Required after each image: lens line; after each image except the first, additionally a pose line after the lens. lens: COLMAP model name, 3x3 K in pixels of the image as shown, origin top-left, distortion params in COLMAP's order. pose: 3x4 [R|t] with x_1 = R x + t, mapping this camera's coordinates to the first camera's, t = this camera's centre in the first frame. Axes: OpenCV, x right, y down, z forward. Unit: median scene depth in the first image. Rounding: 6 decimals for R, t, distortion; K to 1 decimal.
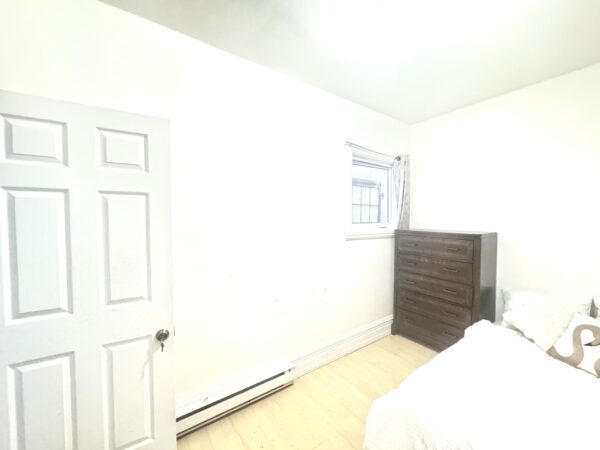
lens RADIAL K [[240.6, 0, 300.8], [0, 240.6, 224.3], [0, 0, 1]] dist [-0.003473, 0.001206]
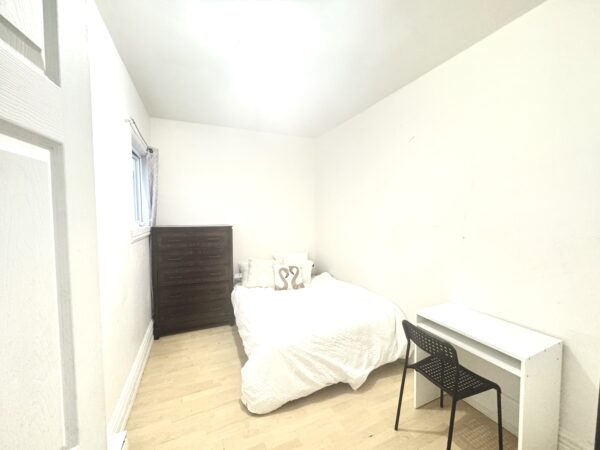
lens RADIAL K [[240.6, 0, 300.8], [0, 240.6, 225.2], [0, 0, 1]] dist [-0.003473, 0.001206]
pose [[0.200407, -0.047645, 0.978553, -0.565100], [0.033063, 0.998577, 0.041849, -0.008148], [-0.979155, 0.023967, 0.201697, 0.358031]]
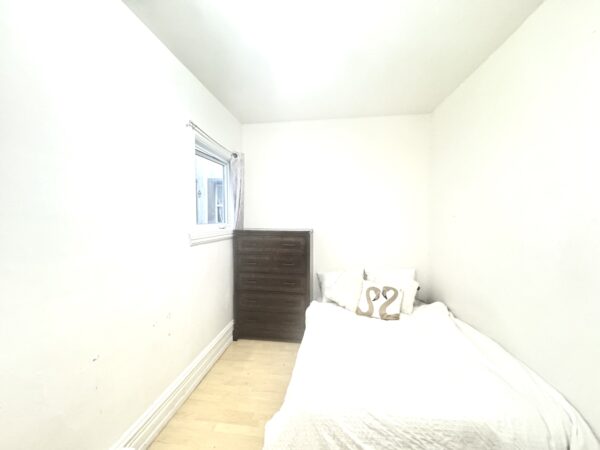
lens RADIAL K [[240.6, 0, 299.4], [0, 240.6, 224.7], [0, 0, 1]] dist [-0.003473, 0.001206]
pose [[0.681032, -0.025100, 0.731823, -0.178446], [0.025078, 0.999626, 0.010948, -0.003542], [-0.731824, 0.010896, 0.681406, 0.232733]]
